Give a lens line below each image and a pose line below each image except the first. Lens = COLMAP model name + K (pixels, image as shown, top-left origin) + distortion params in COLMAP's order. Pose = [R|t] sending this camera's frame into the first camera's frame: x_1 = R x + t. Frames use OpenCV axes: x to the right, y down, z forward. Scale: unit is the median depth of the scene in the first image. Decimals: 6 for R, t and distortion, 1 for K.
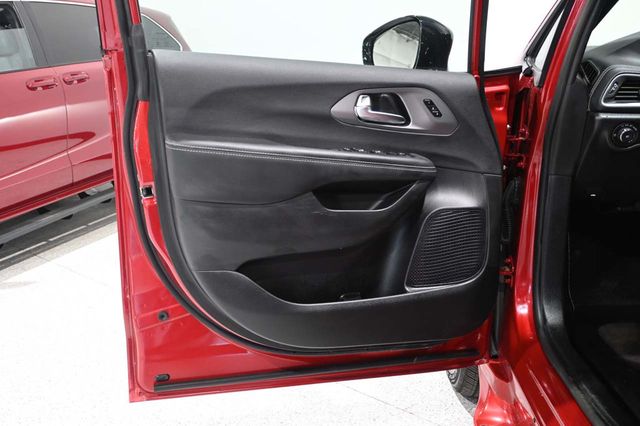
lens RADIAL K [[566.7, 0, 325.4], [0, 566.7, 209.2], [0, 0, 1]] dist [0.021691, 0.008926]
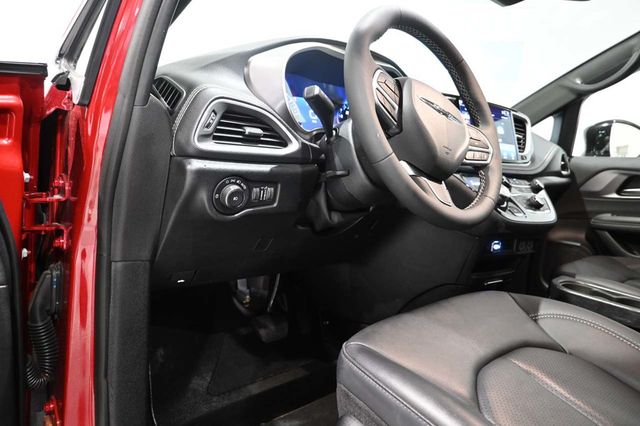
lens RADIAL K [[439.7, 0, 322.6], [0, 439.7, 208.6], [0, 0, 1]] dist [-0.005765, -0.001356]
pose [[0.680560, -0.034189, 0.731894, 0.215885], [0.076899, 0.996727, -0.024946, -0.087134], [-0.728645, 0.073260, 0.680962, 0.540293]]
